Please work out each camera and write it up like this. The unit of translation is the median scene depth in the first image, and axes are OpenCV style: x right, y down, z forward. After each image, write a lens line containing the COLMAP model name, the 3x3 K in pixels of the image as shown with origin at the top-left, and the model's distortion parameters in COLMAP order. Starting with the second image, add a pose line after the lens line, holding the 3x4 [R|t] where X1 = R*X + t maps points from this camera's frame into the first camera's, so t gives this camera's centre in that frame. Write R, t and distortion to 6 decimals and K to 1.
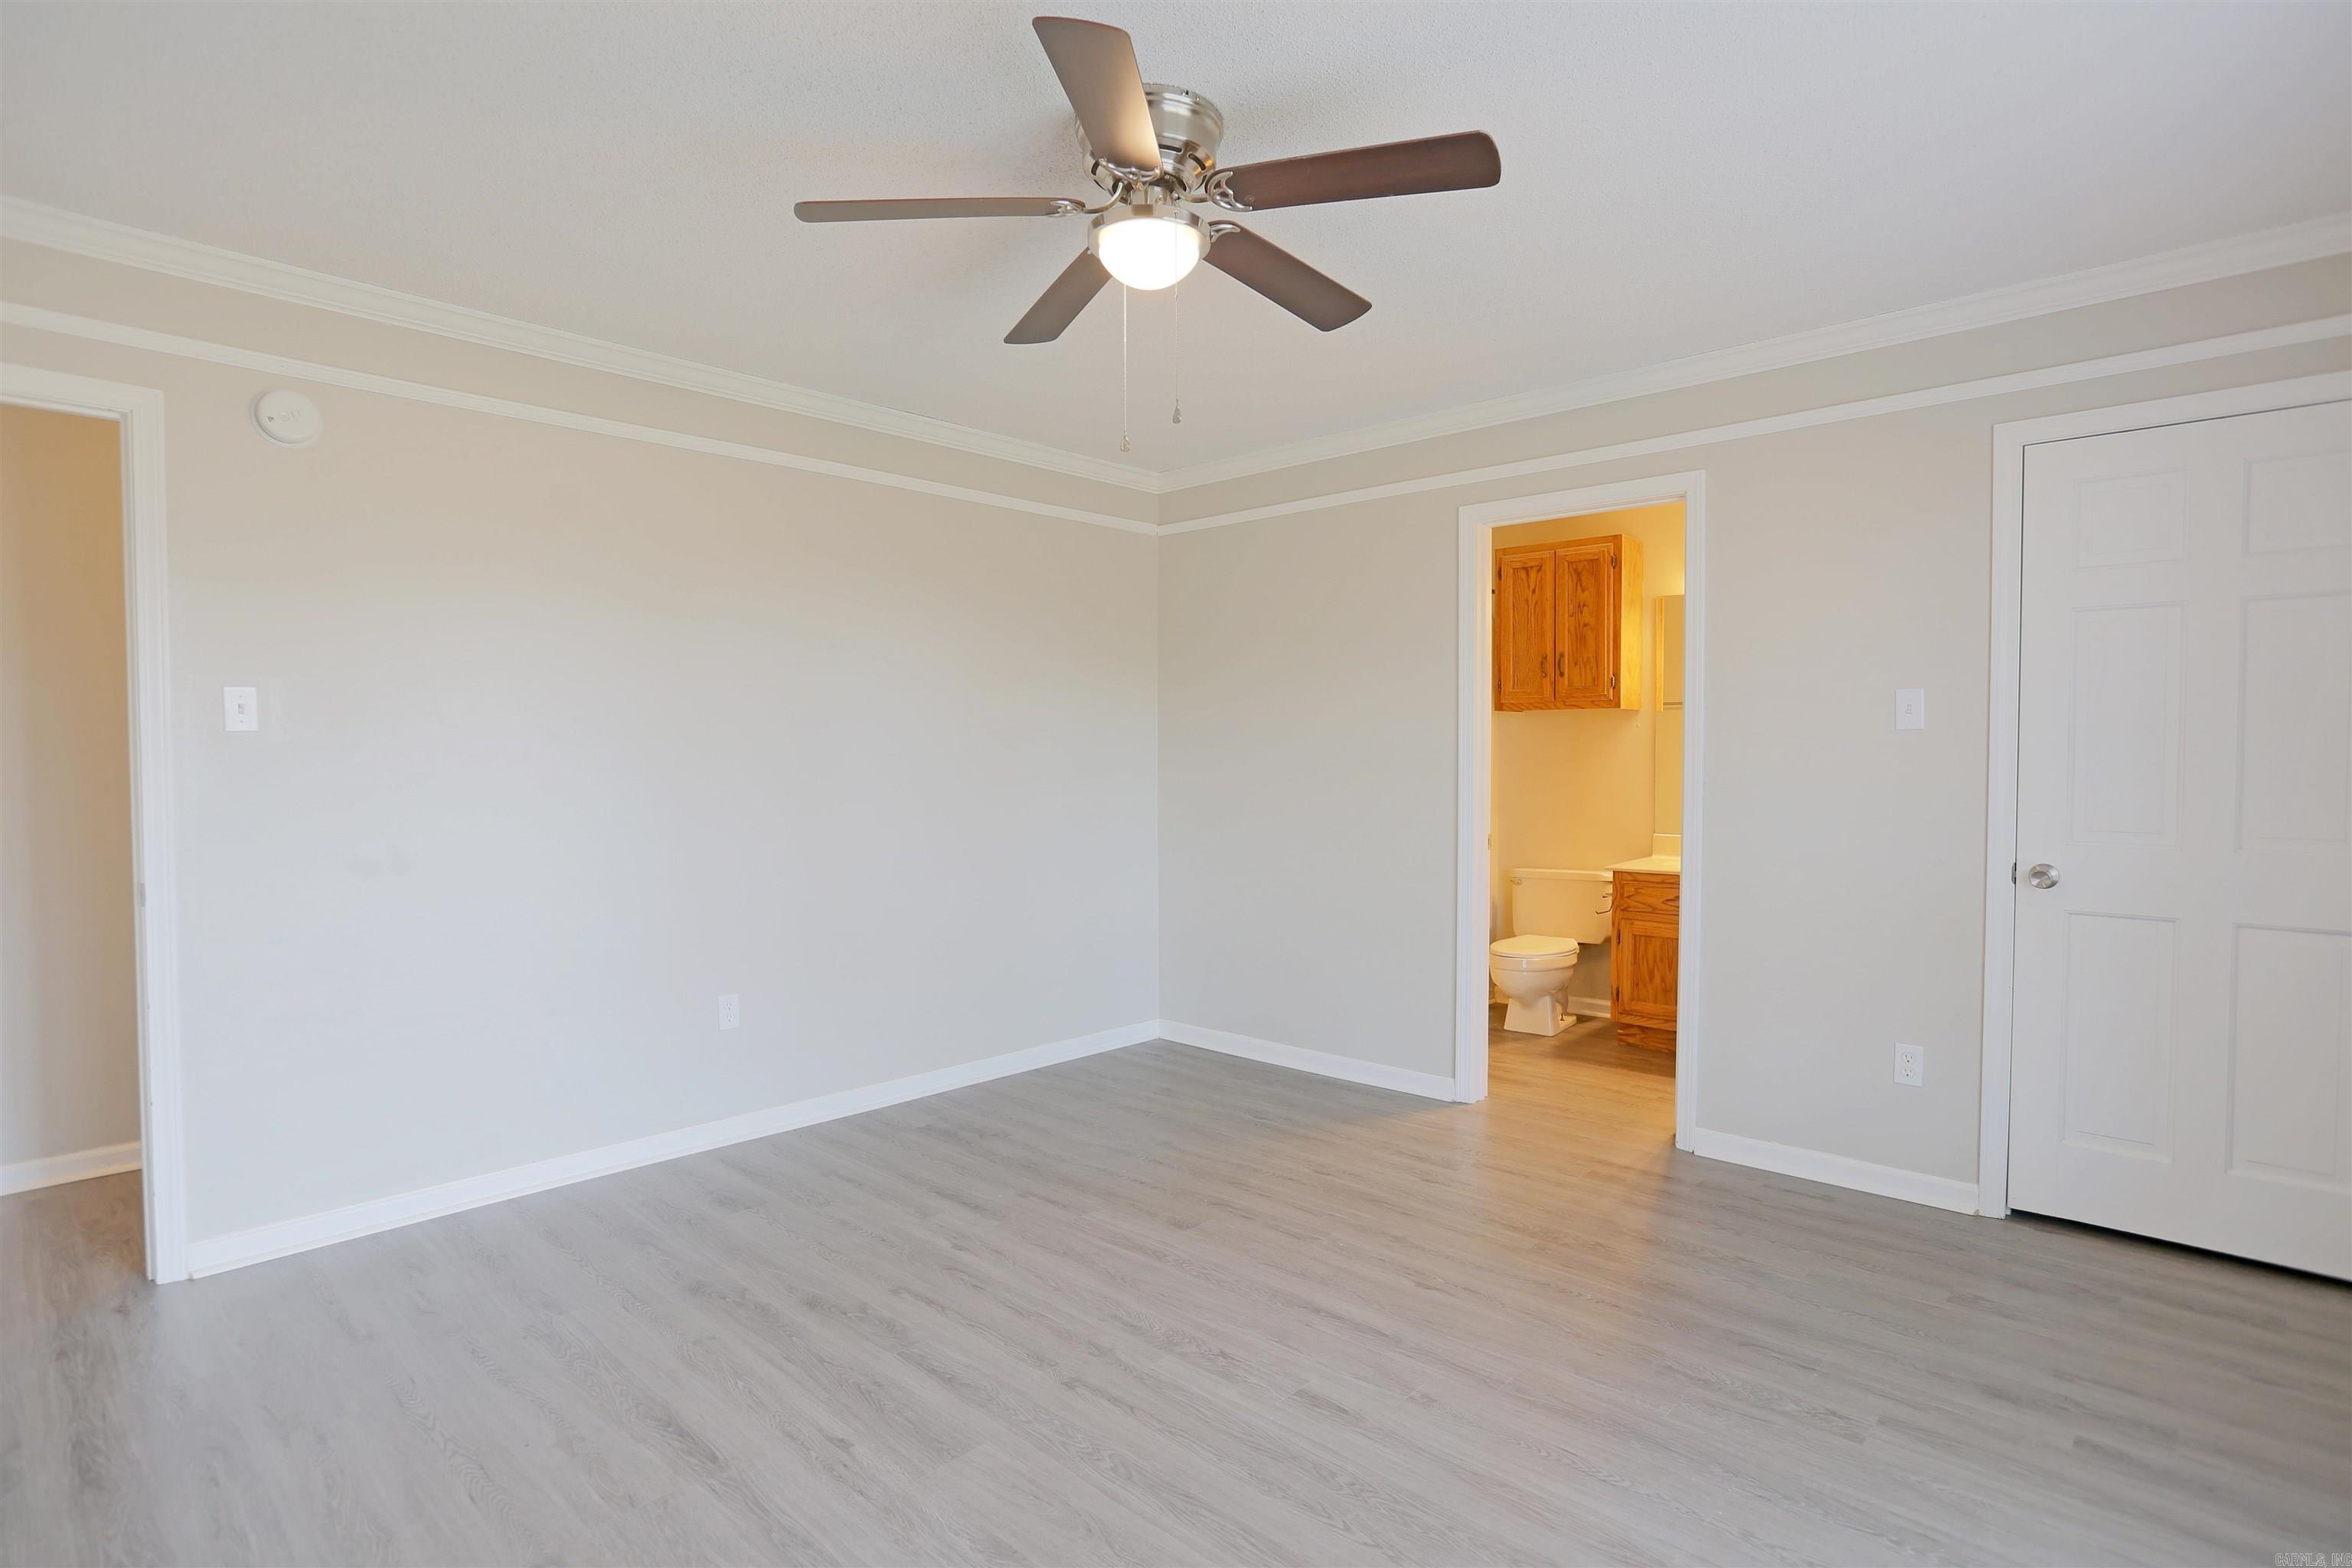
lens RADIAL K [[1174.3, 0, 1172.7], [0, 1174.3, 784.2], [0, 0, 1]] dist [-0.057809, 0.029447]
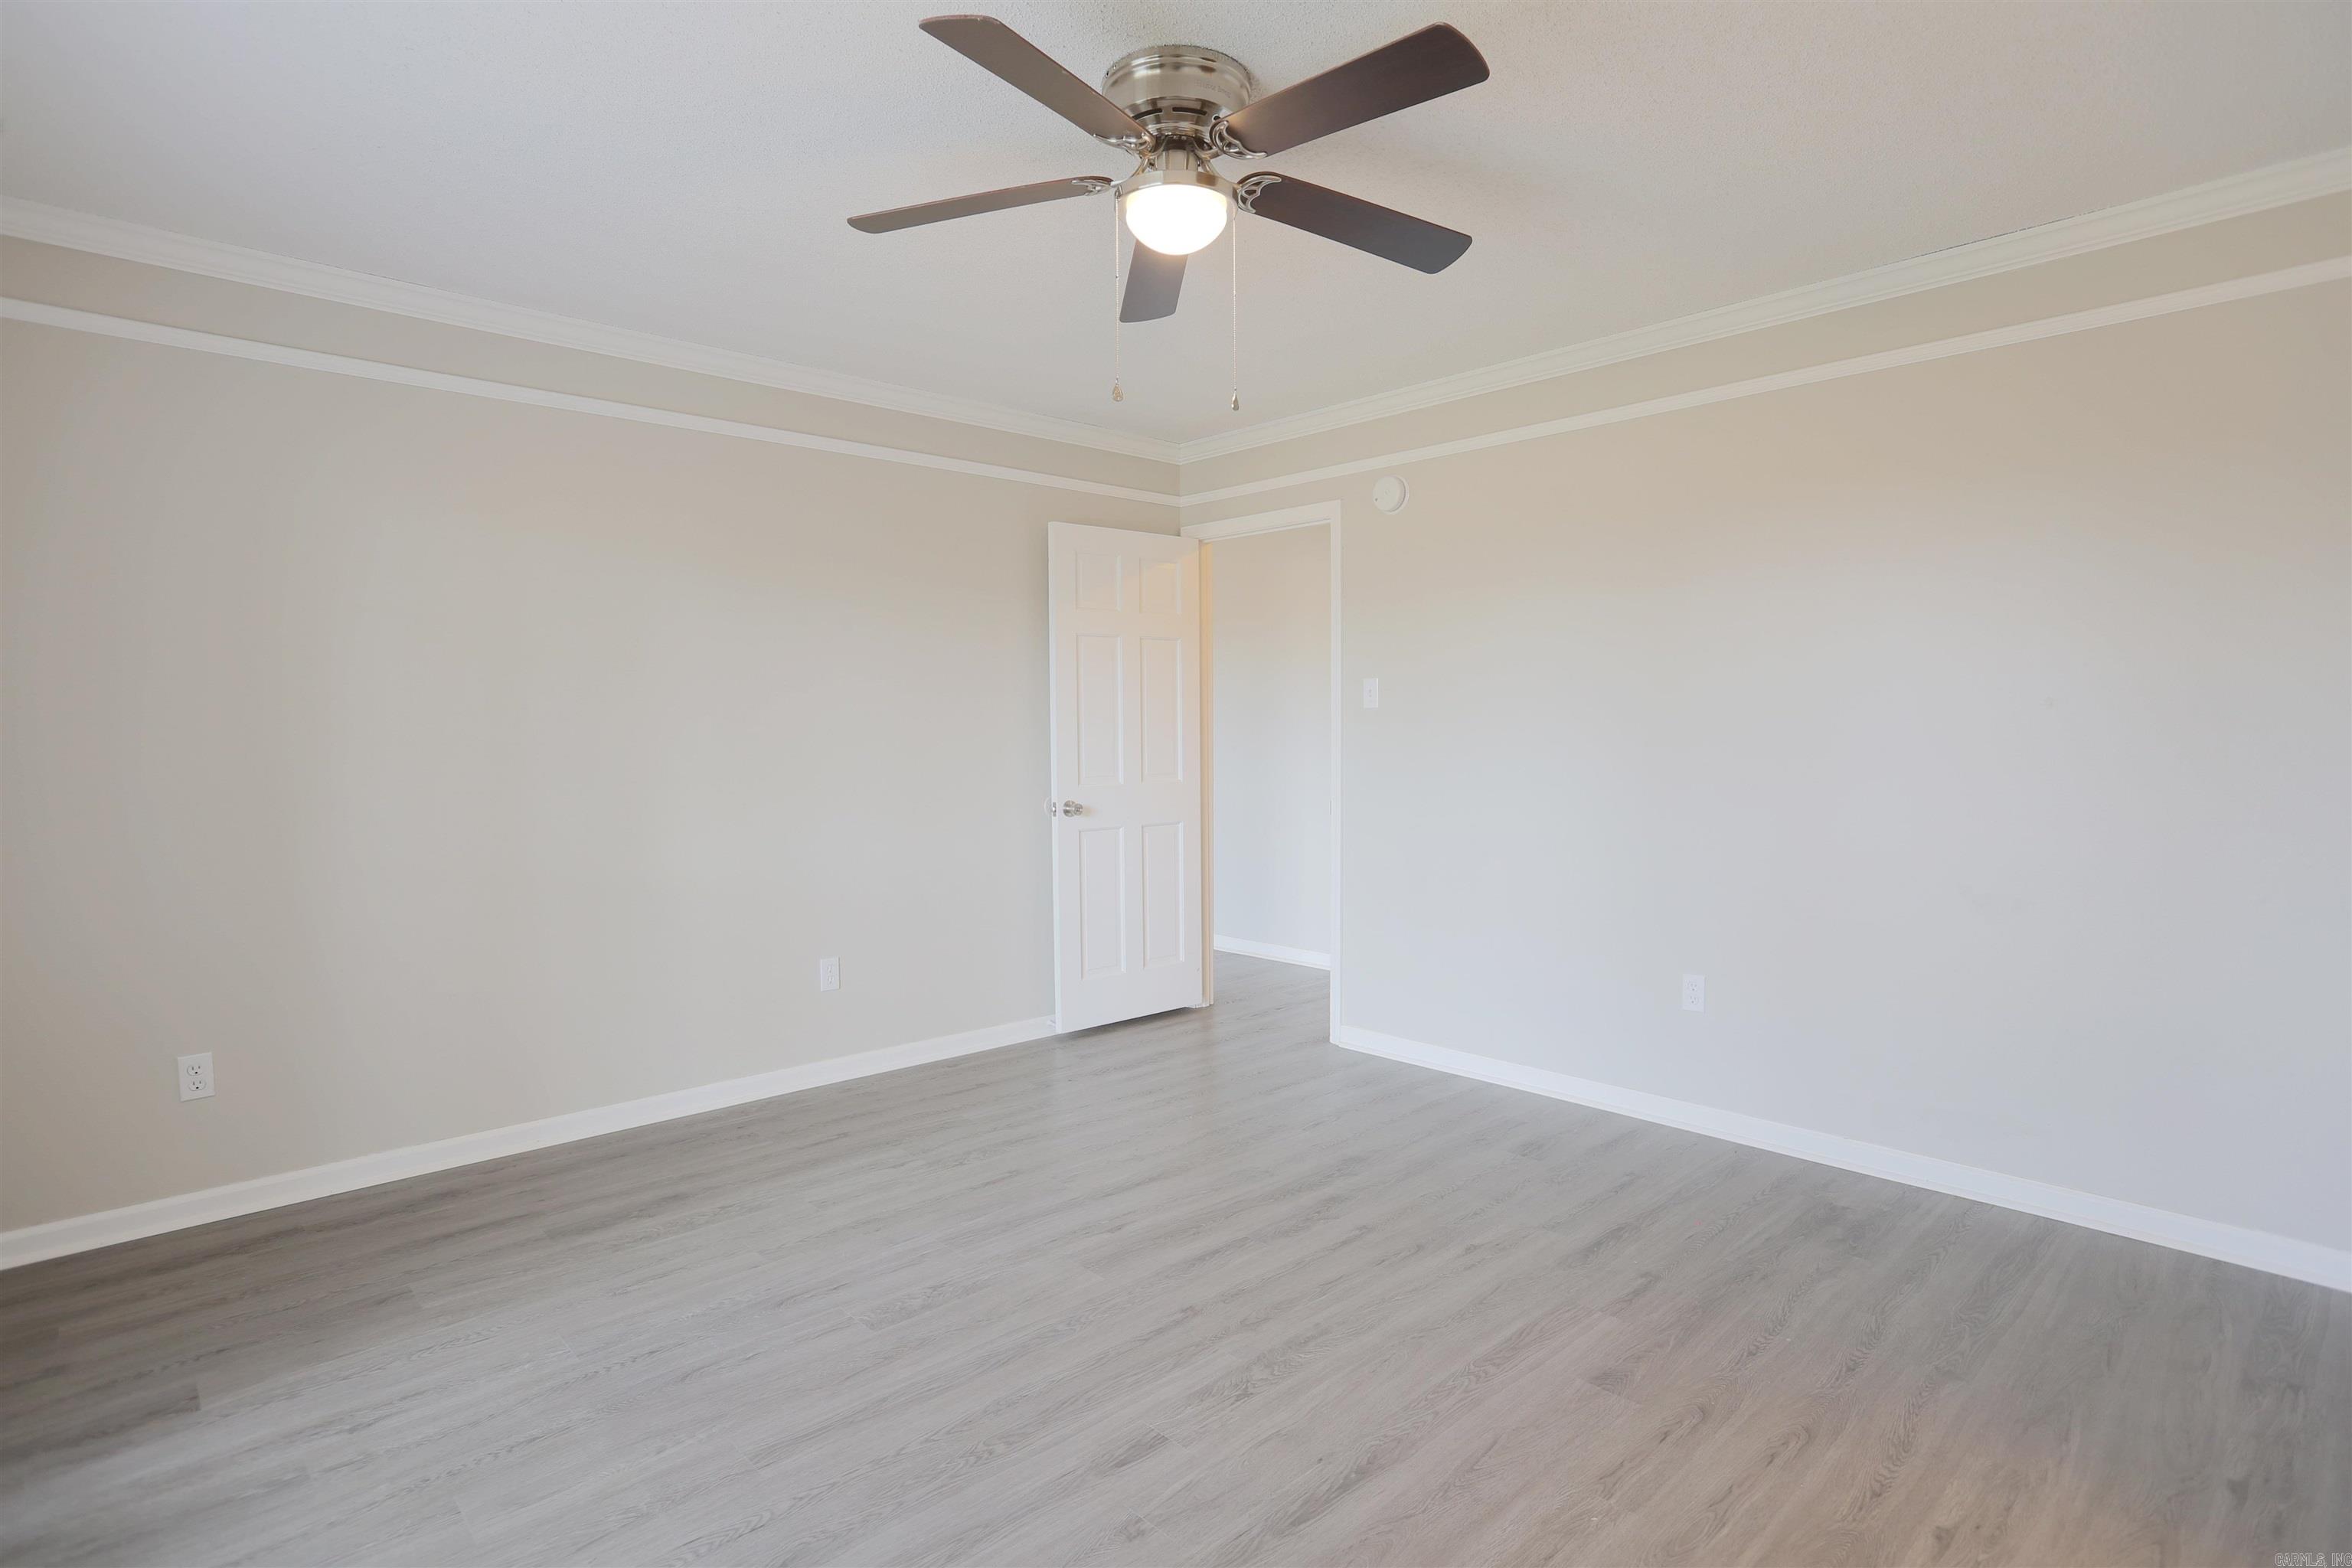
lens RADIAL K [[1174.3, 0, 1172.7], [0, 1174.3, 784.2], [0, 0, 1]] dist [-0.057809, 0.029447]
pose [[-0.069707, 0.048834, -0.996372, 0.569712], [-0.020058, 0.998531, 0.050343, -0.013331], [0.997366, 0.023494, -0.068625, 0.619938]]
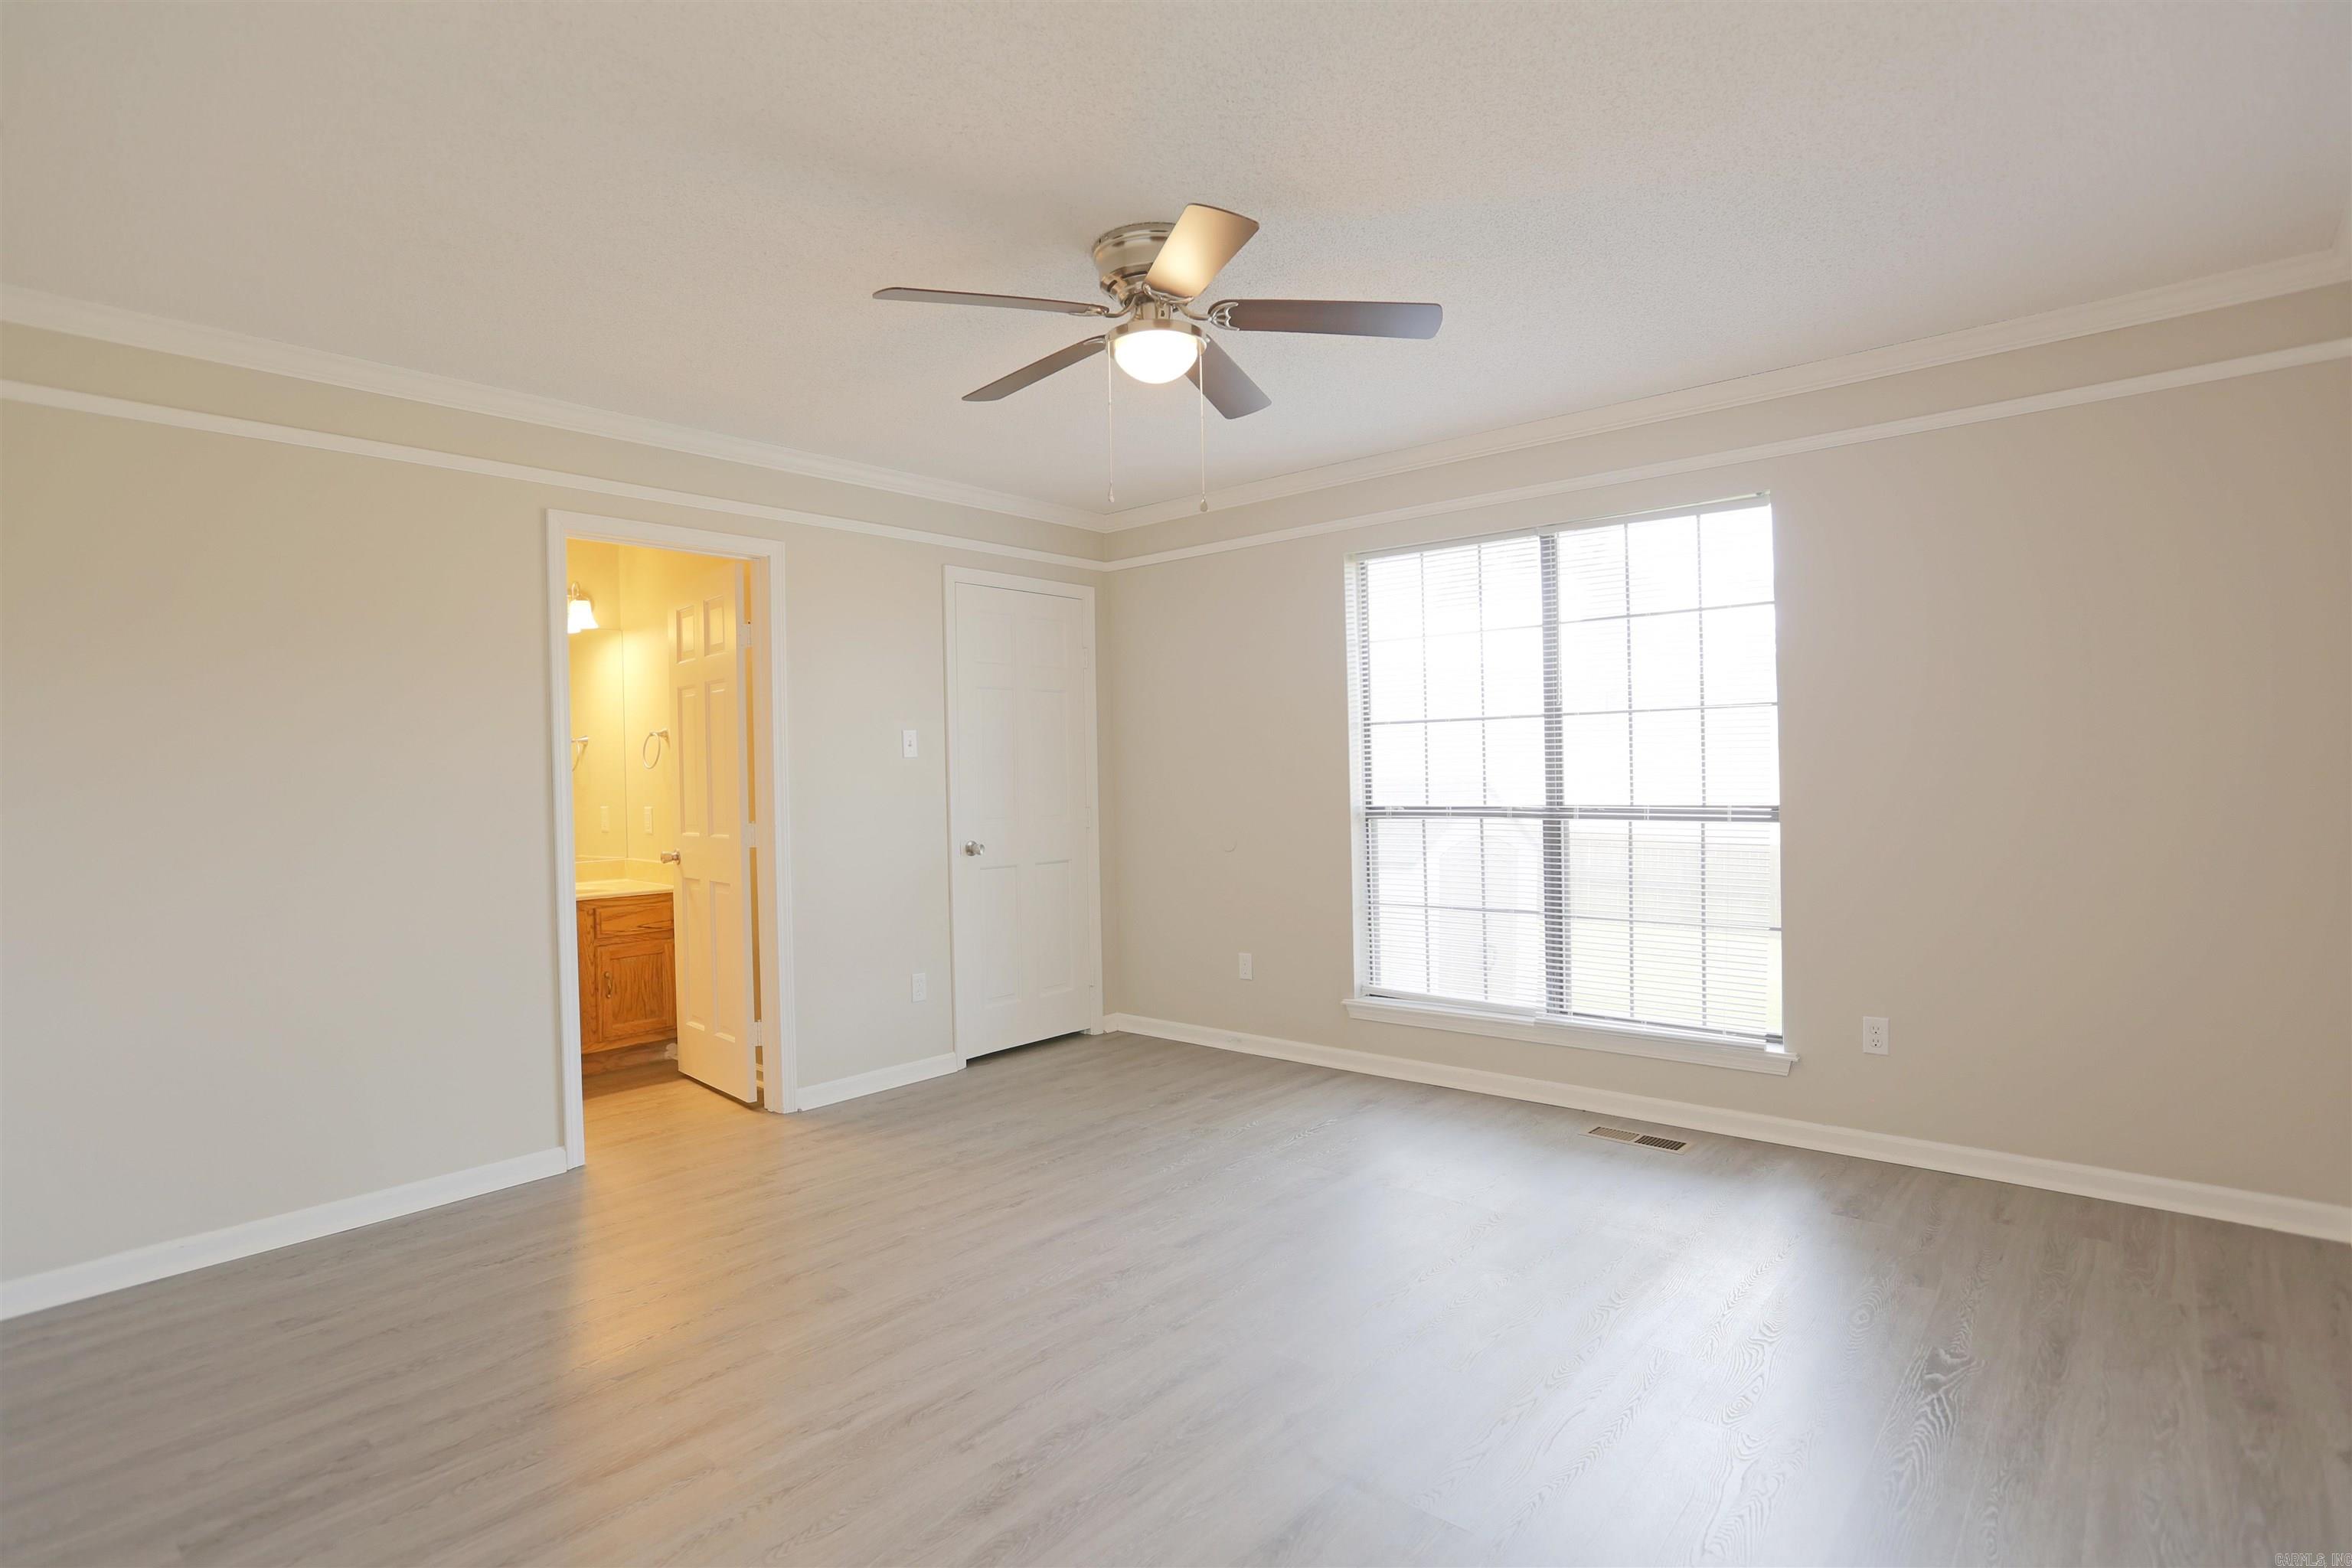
lens RADIAL K [[1174.3, 0, 1172.7], [0, 1174.3, 784.2], [0, 0, 1]] dist [-0.057809, 0.029447]
pose [[-0.035885, -0.009091, 0.999315, -0.714862], [0.049023, 0.998739, 0.010846, -0.011576], [-0.998153, 0.049378, -0.035394, 0.602134]]
